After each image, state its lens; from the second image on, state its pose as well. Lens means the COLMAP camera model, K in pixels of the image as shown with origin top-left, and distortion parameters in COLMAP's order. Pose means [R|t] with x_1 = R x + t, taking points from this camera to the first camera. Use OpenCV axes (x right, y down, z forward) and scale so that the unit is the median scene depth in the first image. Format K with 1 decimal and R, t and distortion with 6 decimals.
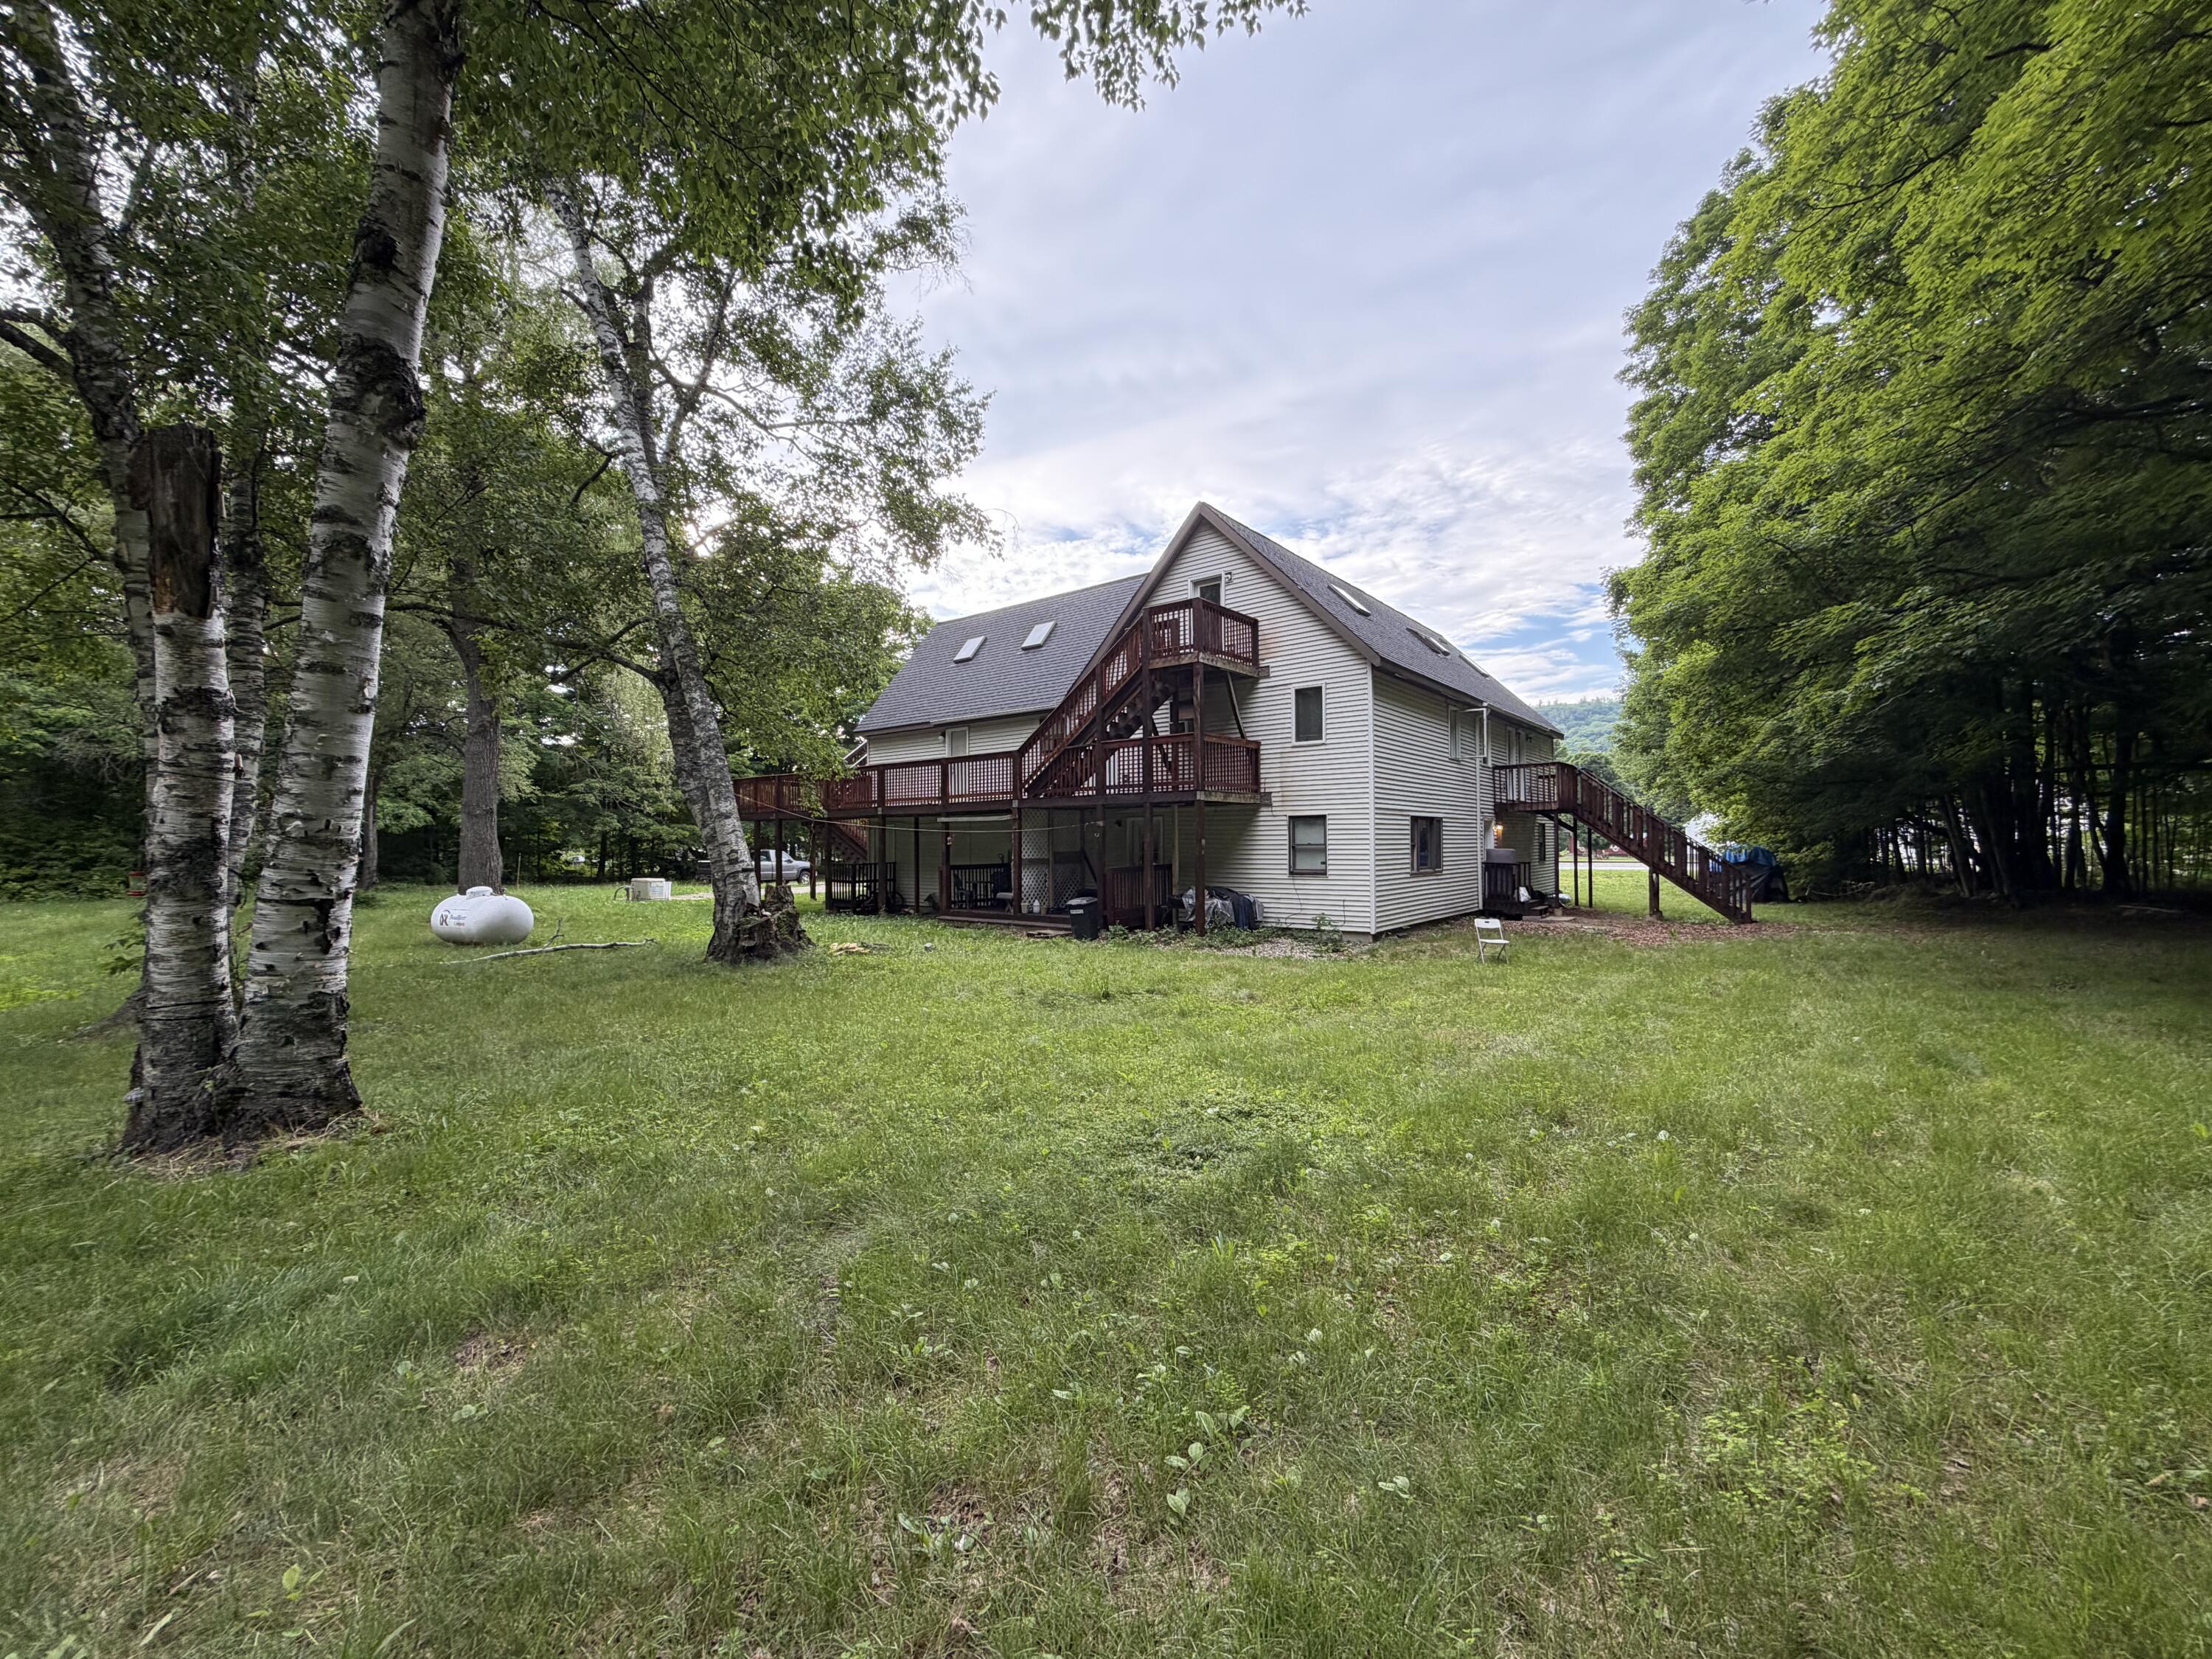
lens RADIAL K [[887.2, 0, 1117.9], [0, 887.2, 824.5], [0, 0, 1]] dist [-0.002210, 0.001354]
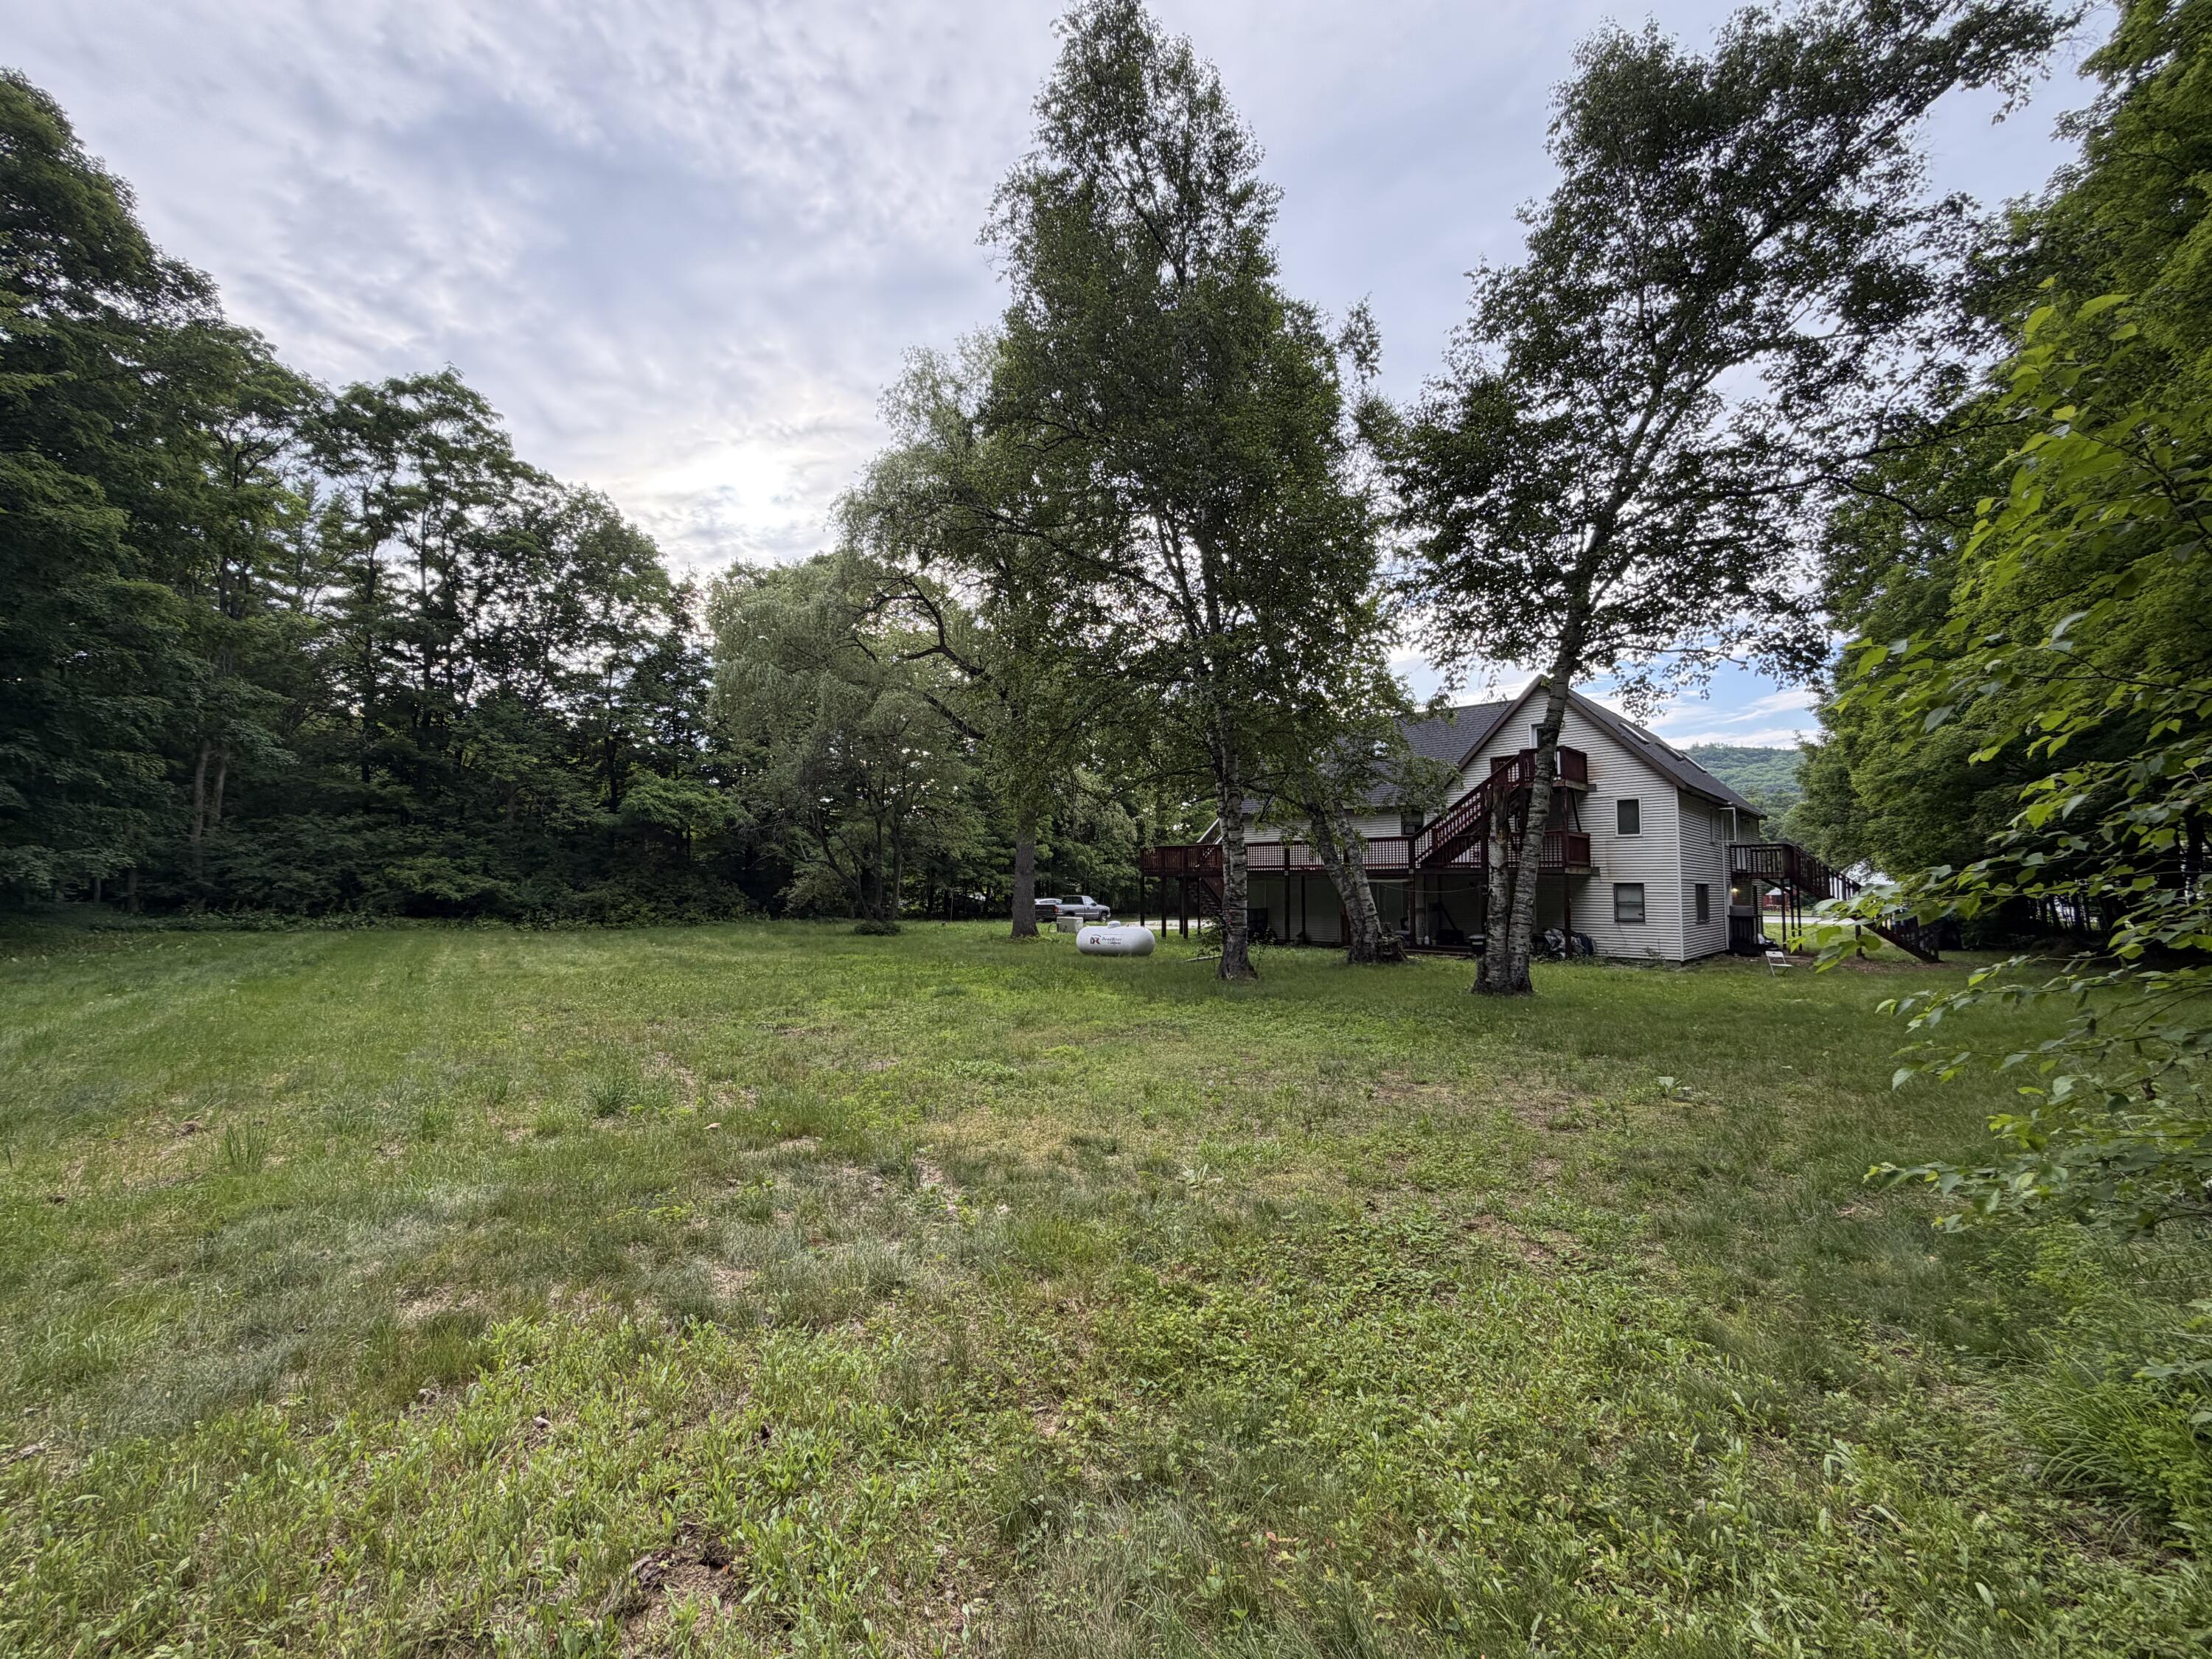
lens RADIAL K [[887.2, 0, 1103.3], [0, 887.2, 824.1], [0, 0, 1]] dist [-0.002210, 0.001354]
pose [[0.995256, 0.005076, -0.097159, -0.528250], [-0.009920, 0.998728, -0.049433, -0.026554], [0.096785, 0.050162, 0.994040, -0.597723]]
